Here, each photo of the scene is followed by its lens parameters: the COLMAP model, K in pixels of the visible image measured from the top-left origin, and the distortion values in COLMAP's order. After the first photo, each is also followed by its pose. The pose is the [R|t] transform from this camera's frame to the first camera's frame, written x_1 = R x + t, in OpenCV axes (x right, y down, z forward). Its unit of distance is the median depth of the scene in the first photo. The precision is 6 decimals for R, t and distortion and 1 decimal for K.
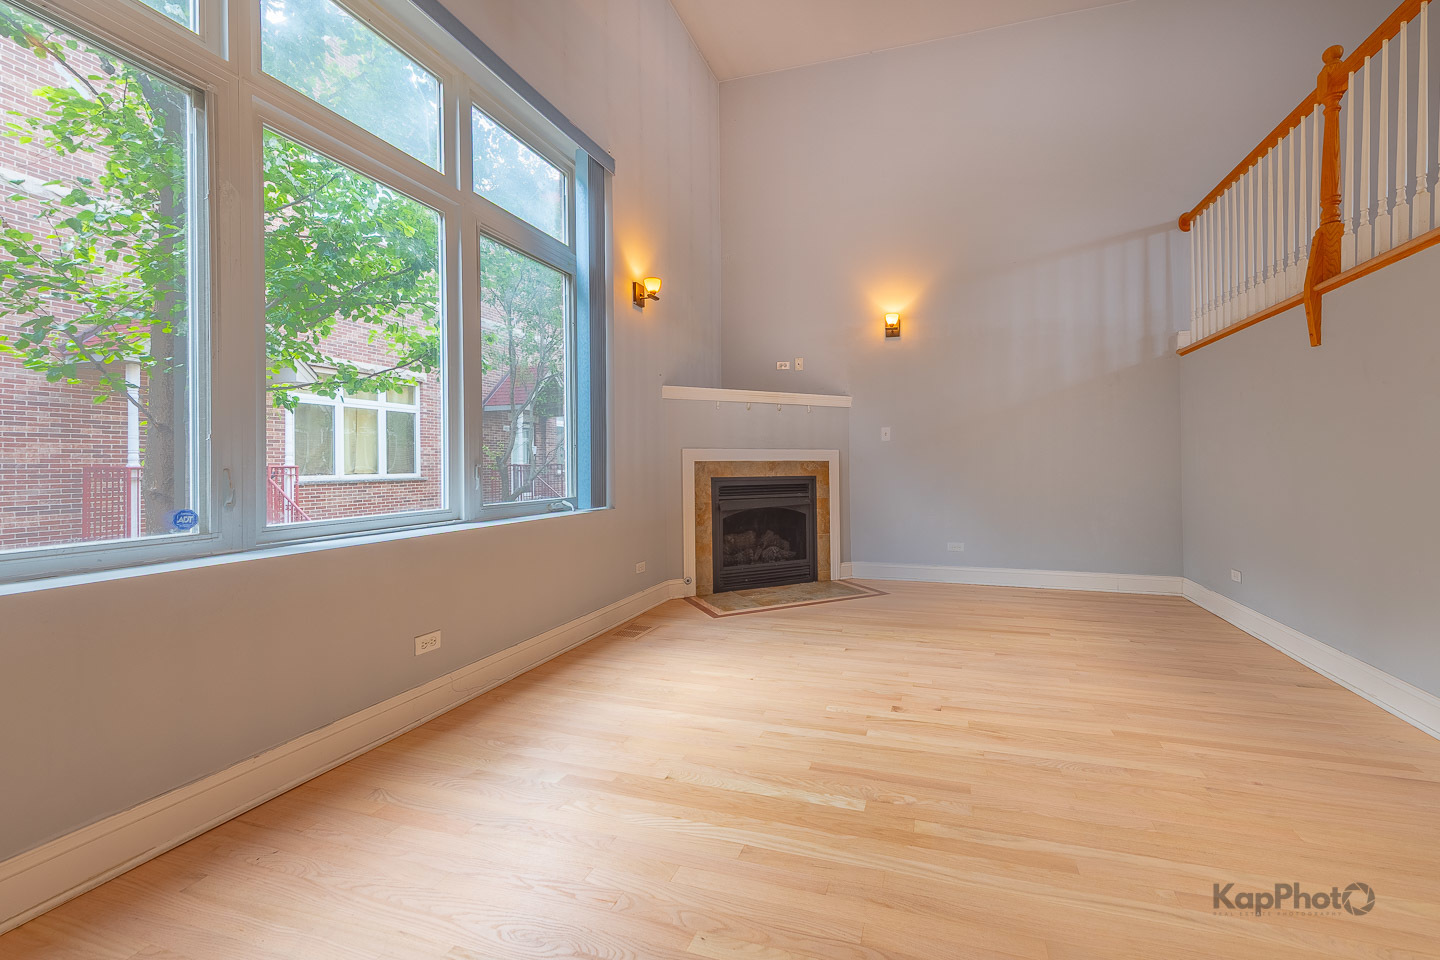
lens RADIAL K [[582.1, 0, 777.2], [0, 582.1, 463.9], [0, 0, 1]] dist [0.016383, -0.004658]
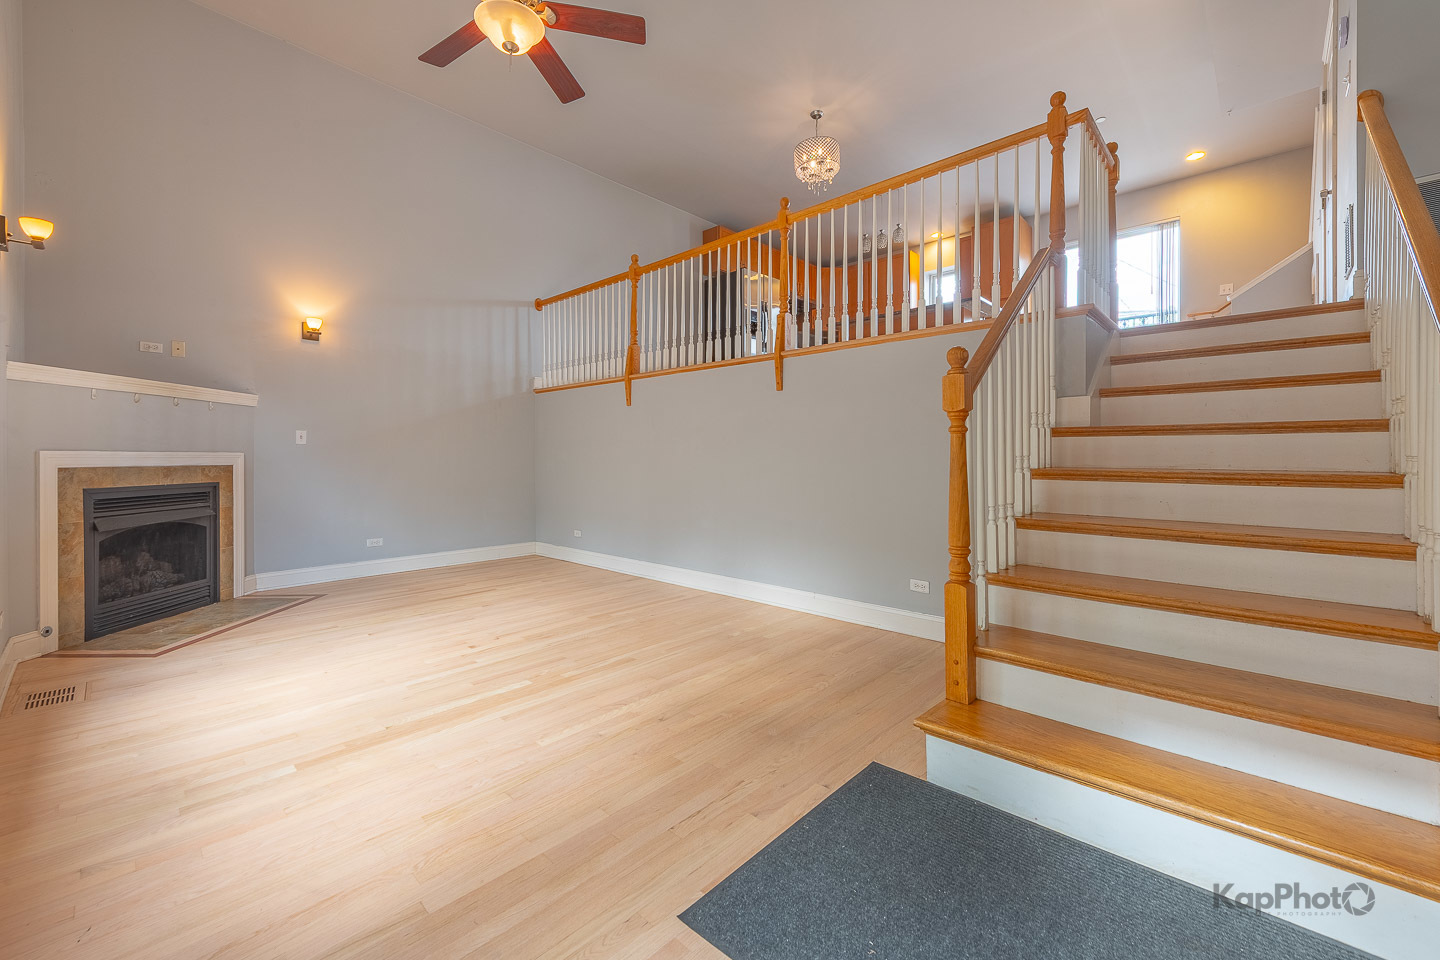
lens RADIAL K [[582.1, 0, 717.2], [0, 582.1, 475.8], [0, 0, 1]] dist [0.016383, -0.004658]
pose [[0.450073, -0.023529, 0.892682, -0.431933], [0.000430, 0.999658, 0.026132, -0.013587], [-0.892992, -0.011378, 0.449929, -0.079861]]
